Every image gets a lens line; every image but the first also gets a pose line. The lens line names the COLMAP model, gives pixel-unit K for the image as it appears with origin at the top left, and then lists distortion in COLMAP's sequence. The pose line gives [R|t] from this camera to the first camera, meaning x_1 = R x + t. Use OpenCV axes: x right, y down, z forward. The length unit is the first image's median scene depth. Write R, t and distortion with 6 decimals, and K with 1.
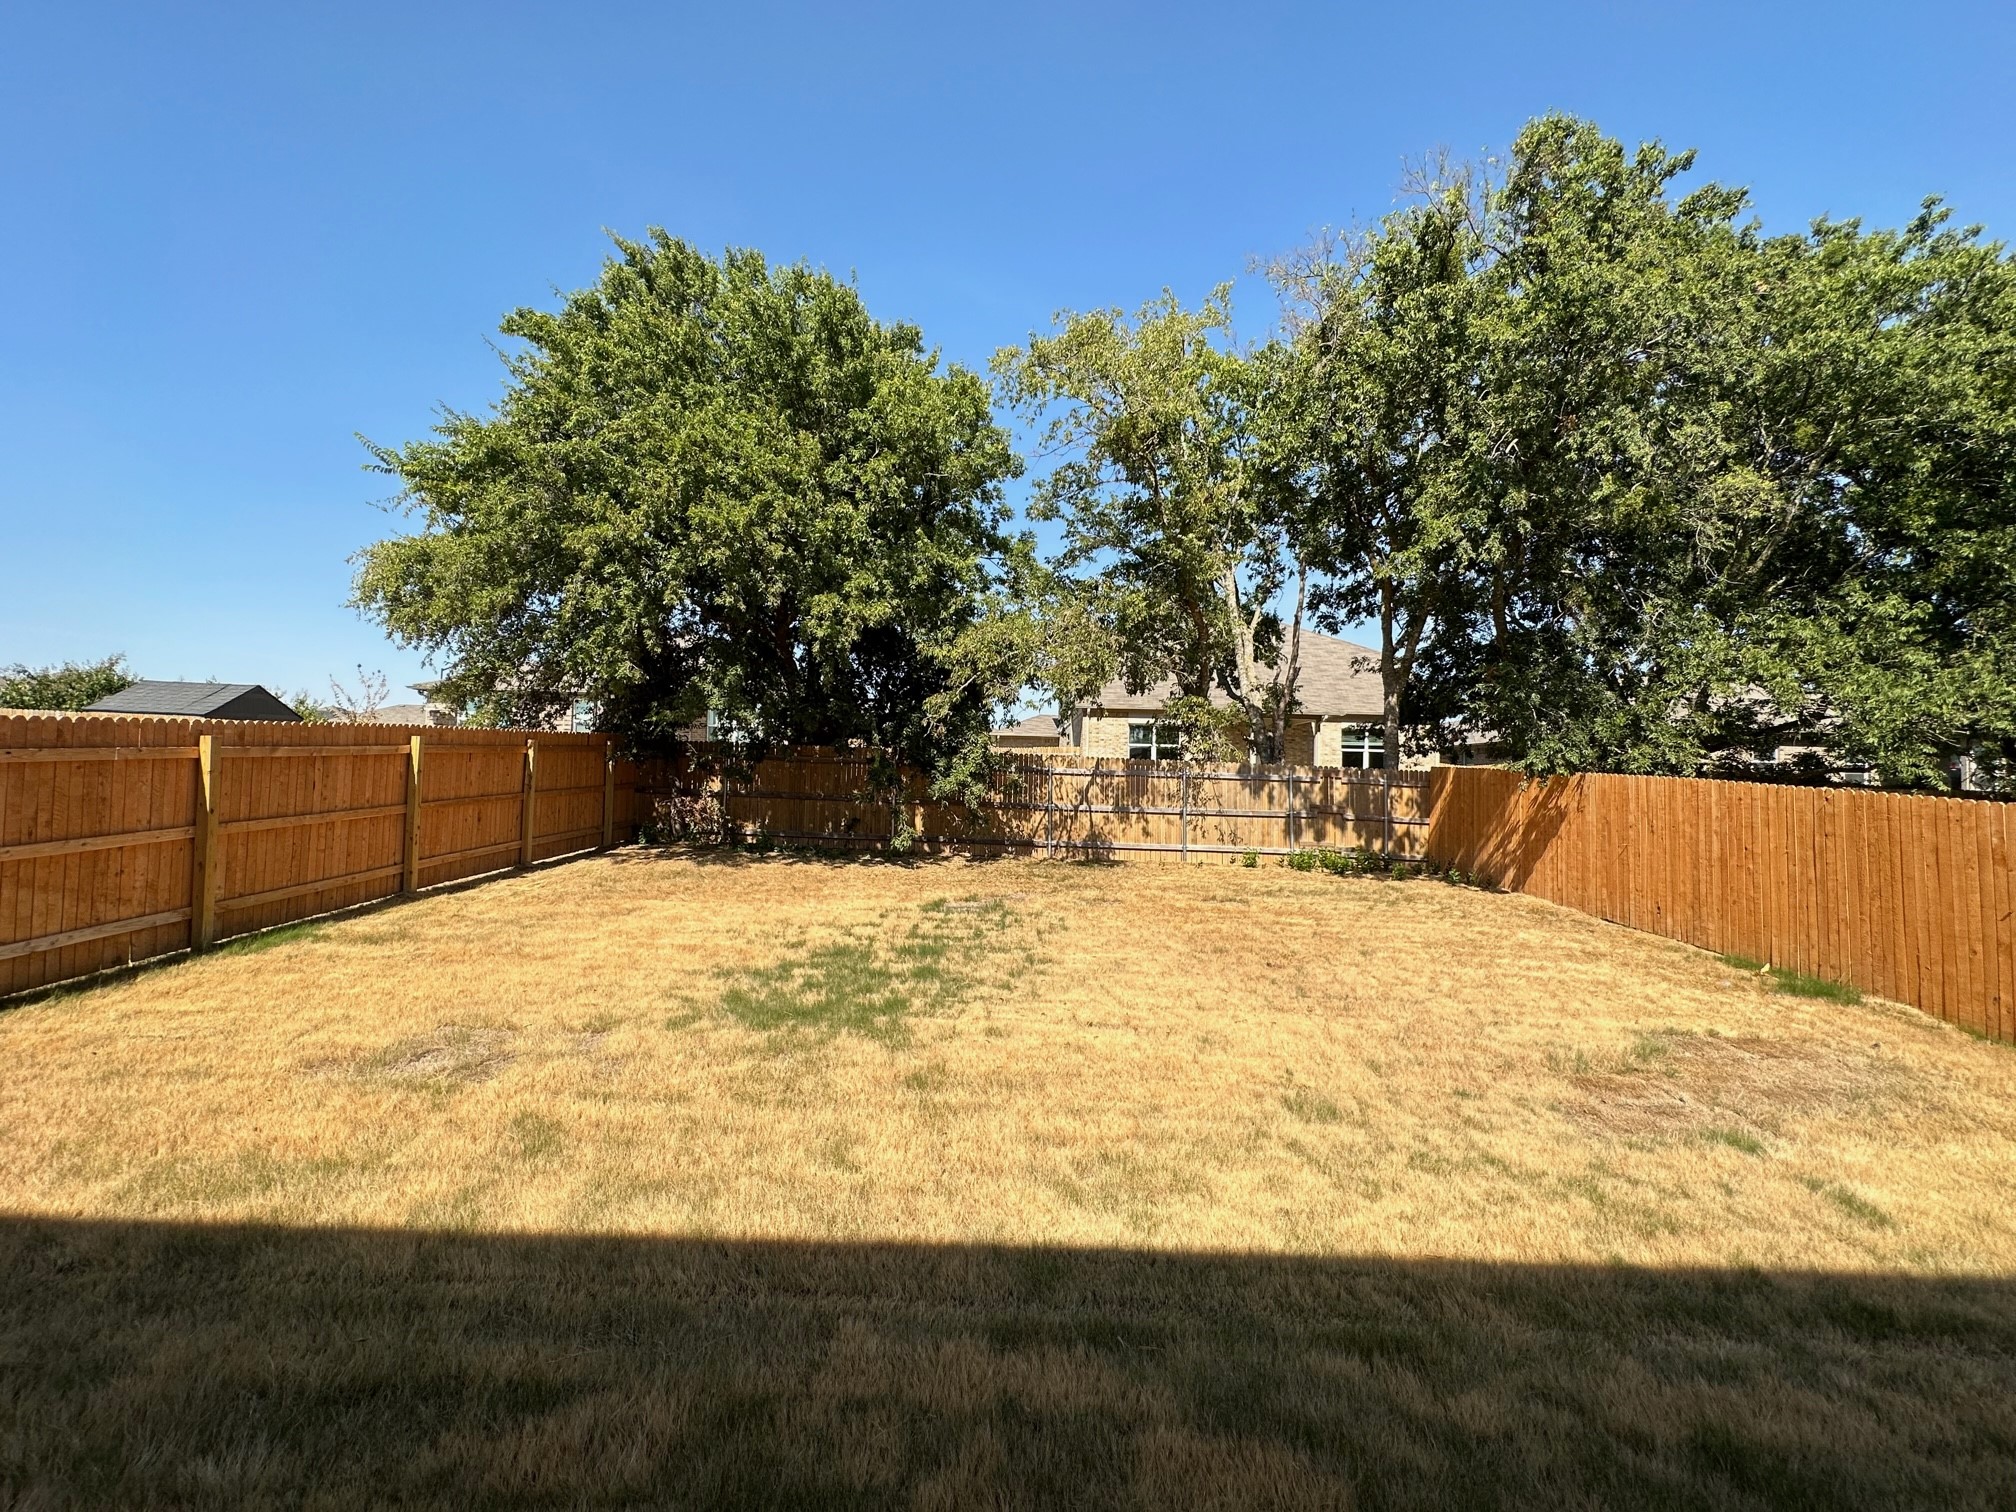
lens RADIAL K [[810.0, 0, 1006.6], [0, 810.0, 756.4], [0, 0, 1]] dist [0.000476, -0.000305]
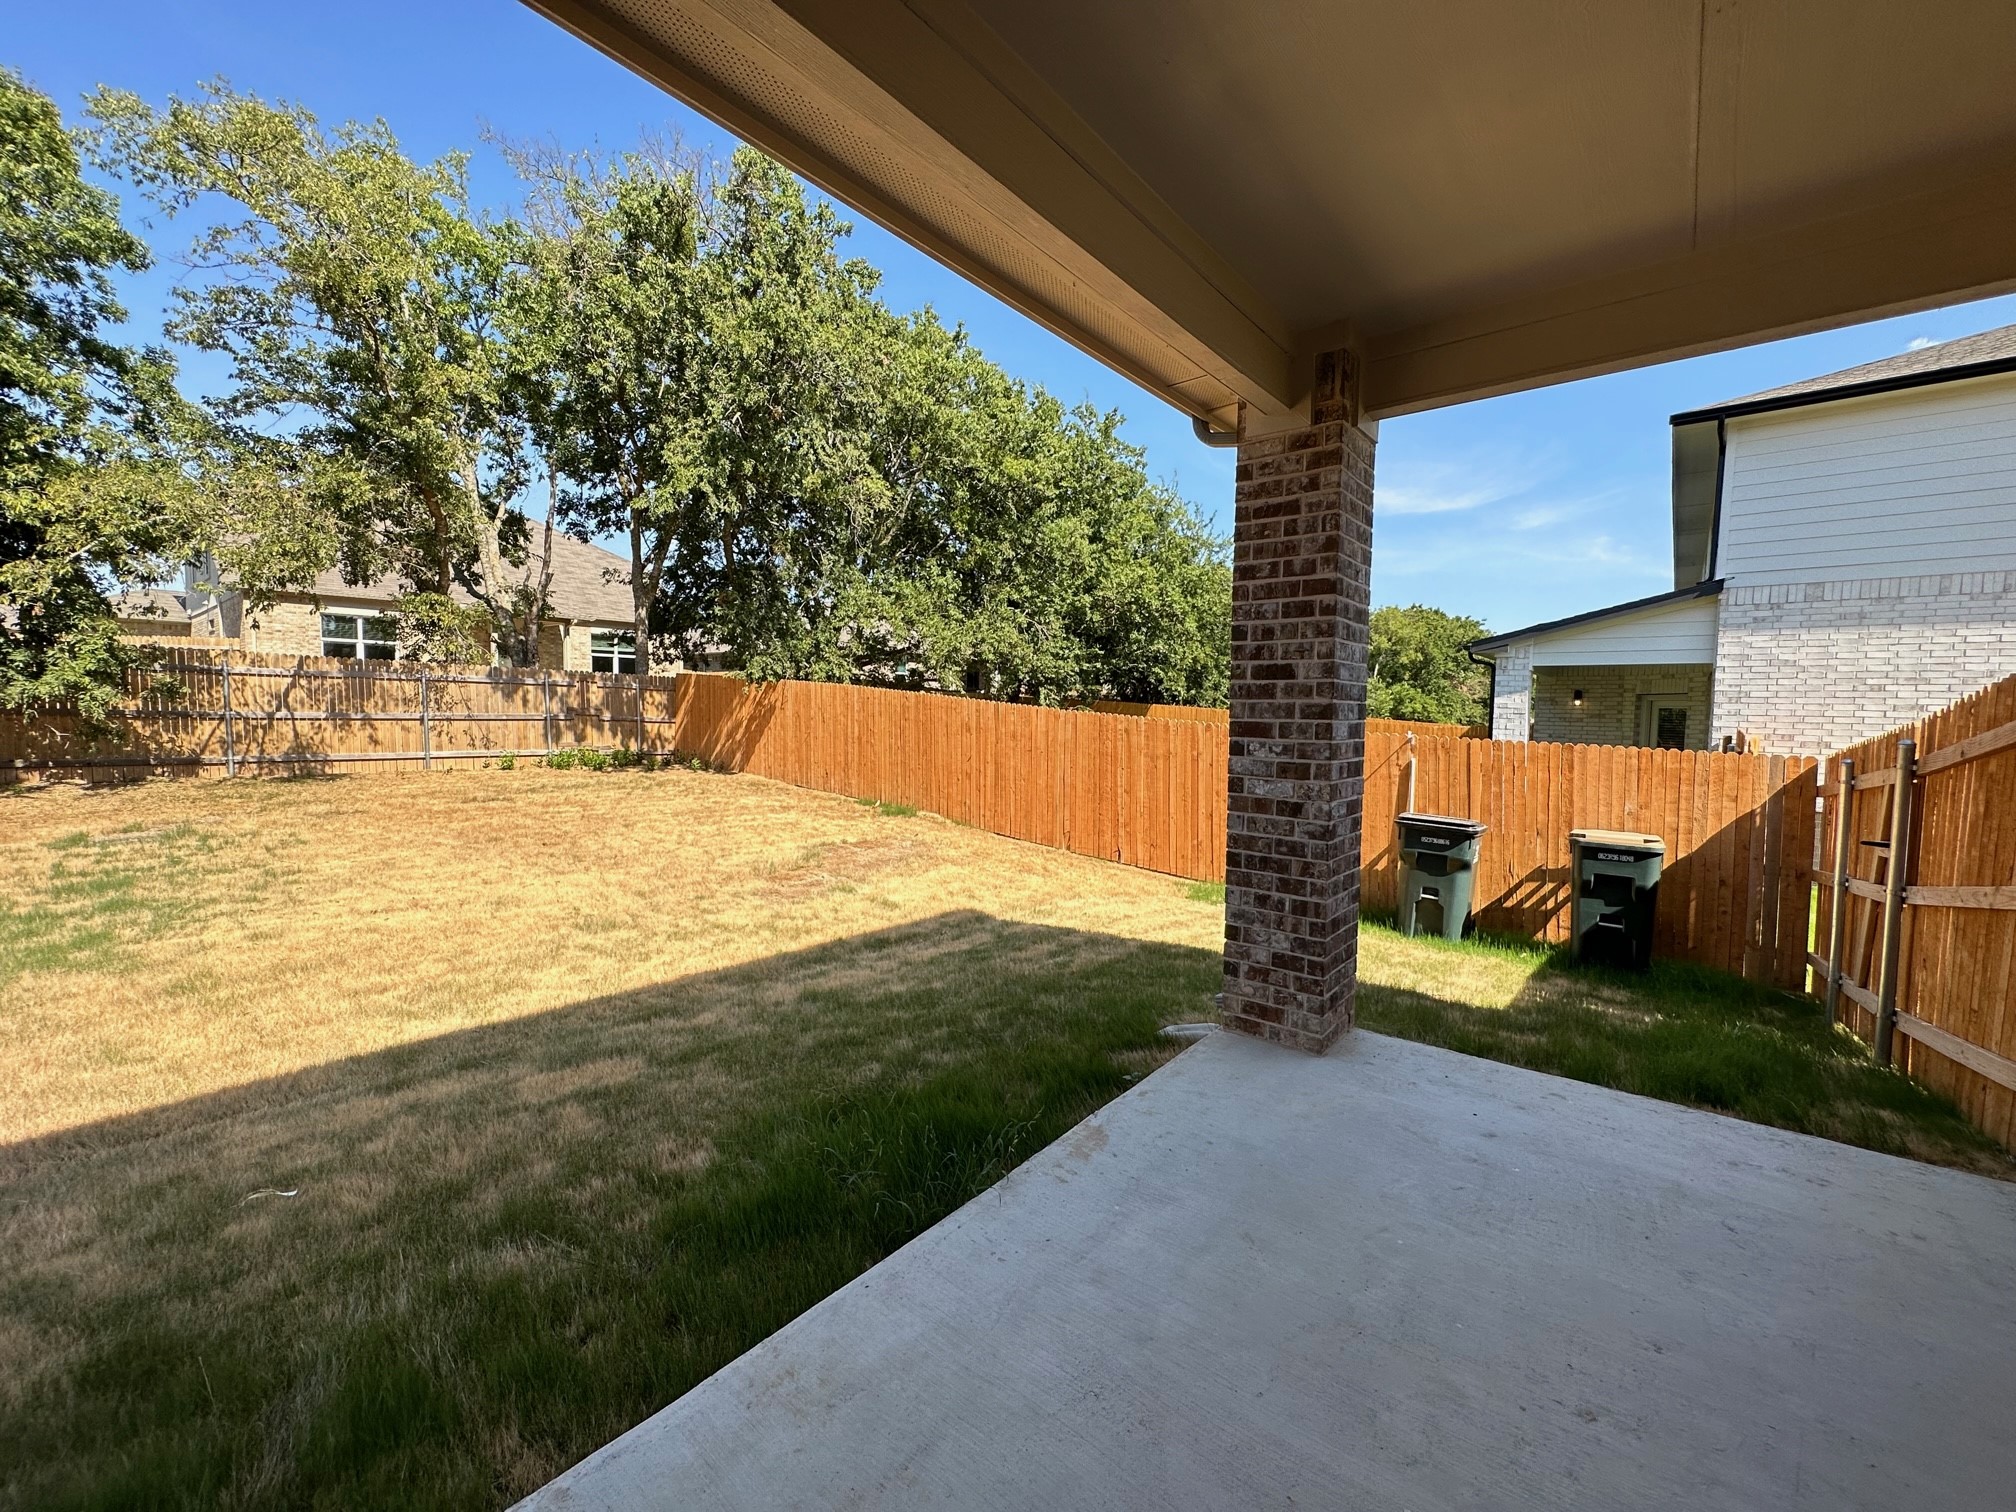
lens RADIAL K [[810.0, 0, 1006.6], [0, 810.0, 756.4], [0, 0, 1]] dist [0.000476, -0.000305]
pose [[0.645582, -0.060578, 0.761285, -0.068310], [-0.029076, 0.994177, 0.103766, -0.003306], [-0.763137, -0.089125, 0.640061, -0.127810]]
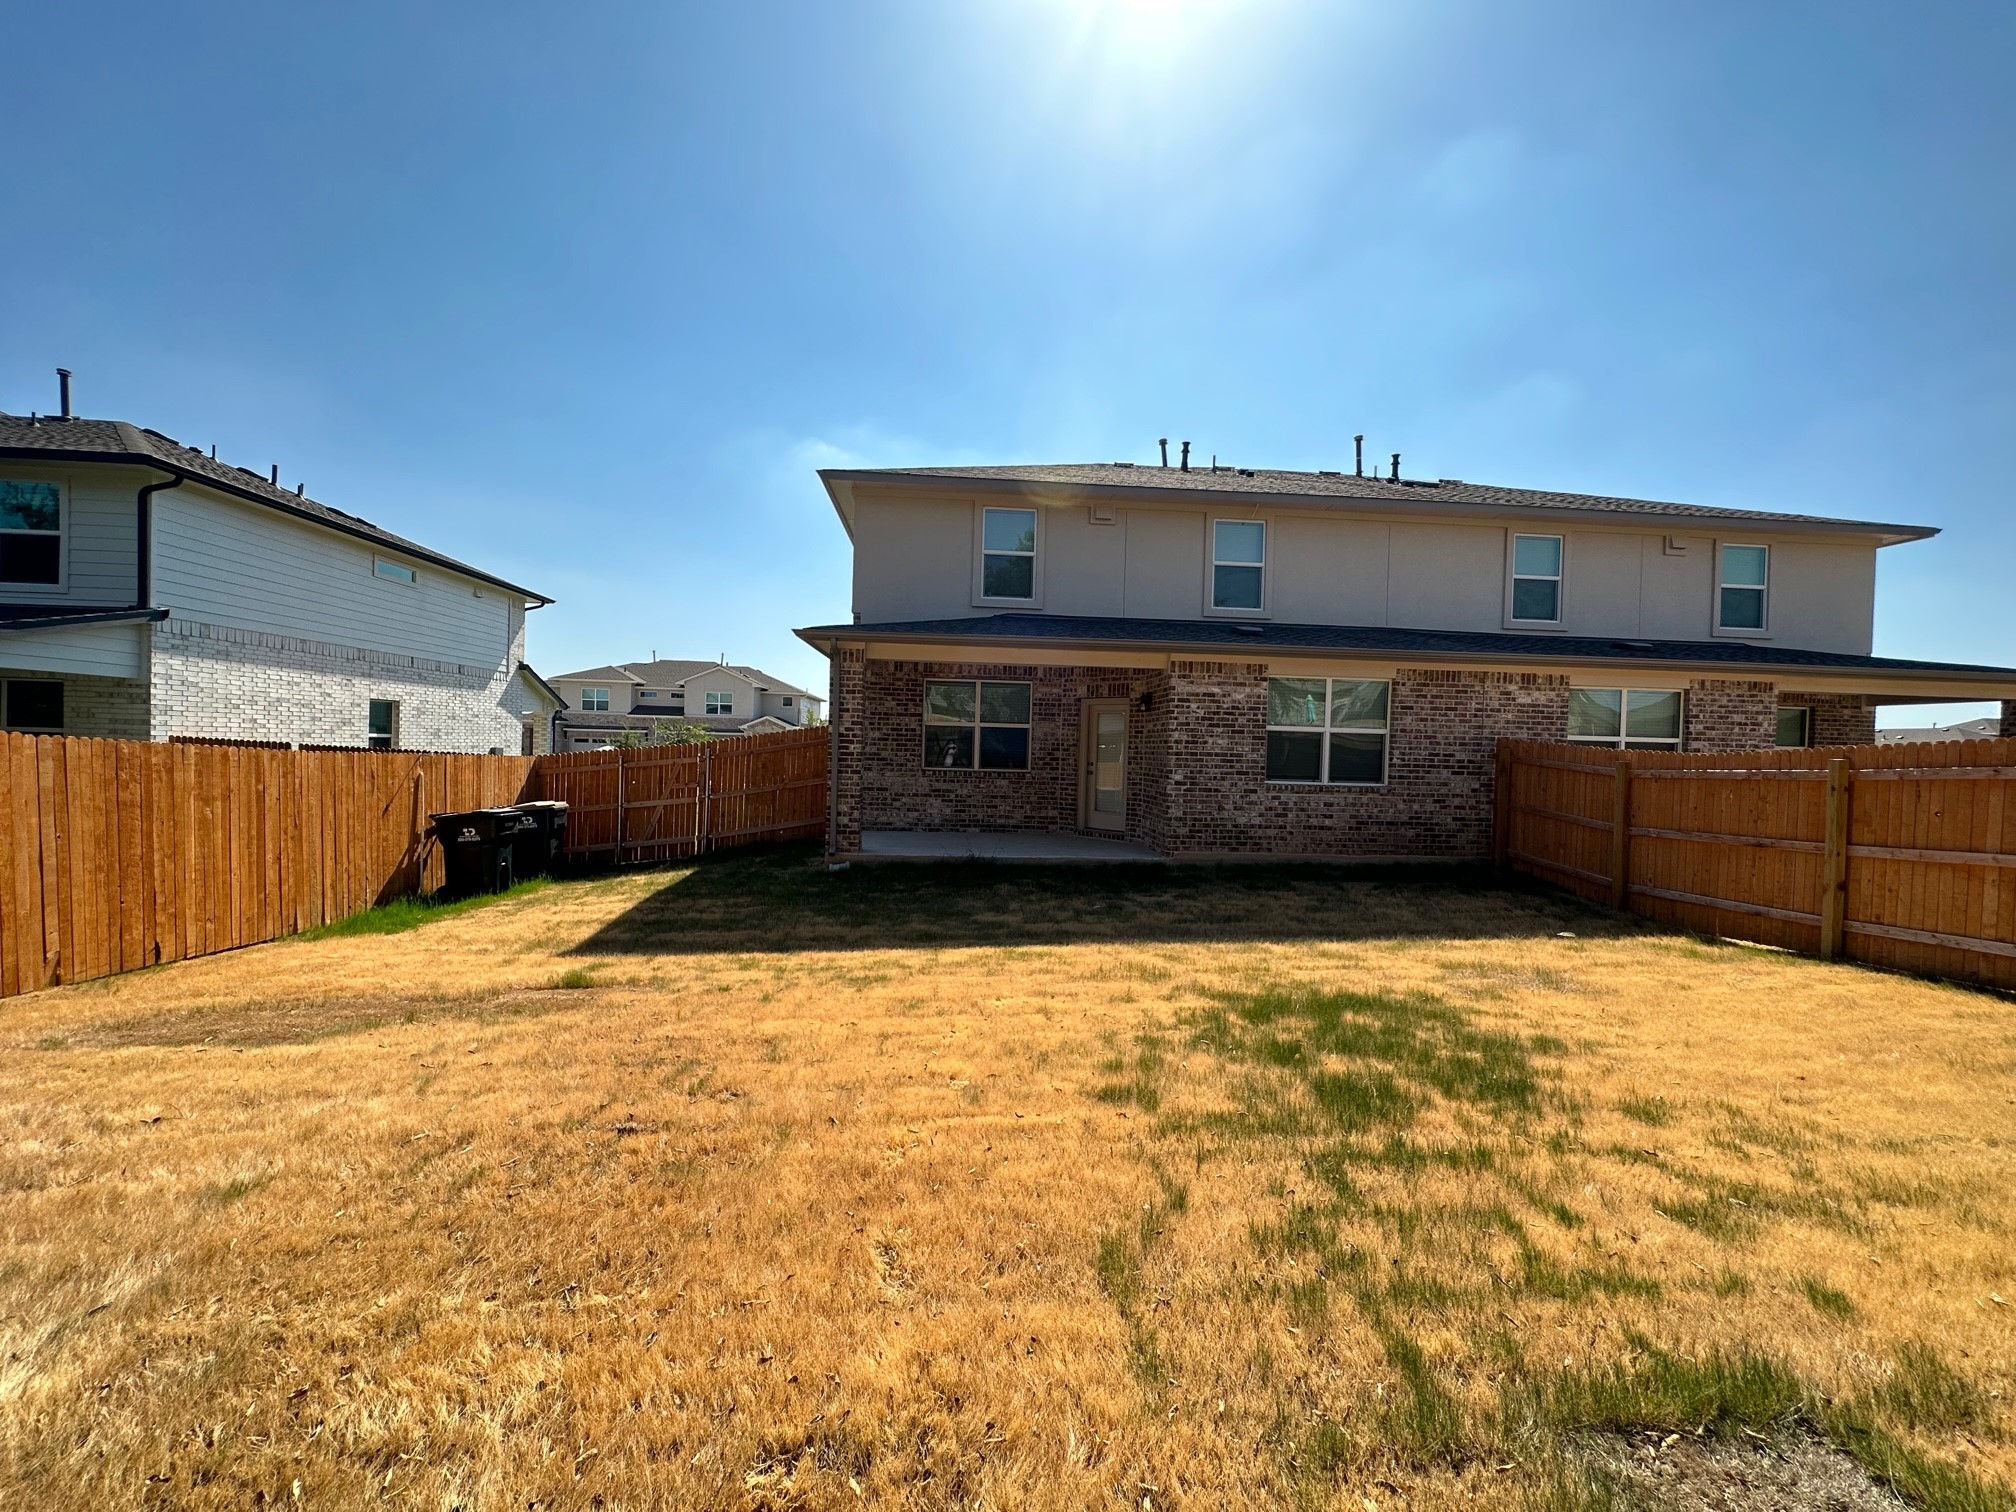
lens RADIAL K [[810.0, 0, 1006.6], [0, 810.0, 756.4], [0, 0, 1]] dist [0.000476, -0.000305]
pose [[-0.997139, -0.049076, -0.057494, 0.086948], [-0.047701, 0.998547, -0.025064, 0.030620], [0.058640, -0.022250, -0.998031, 0.819525]]
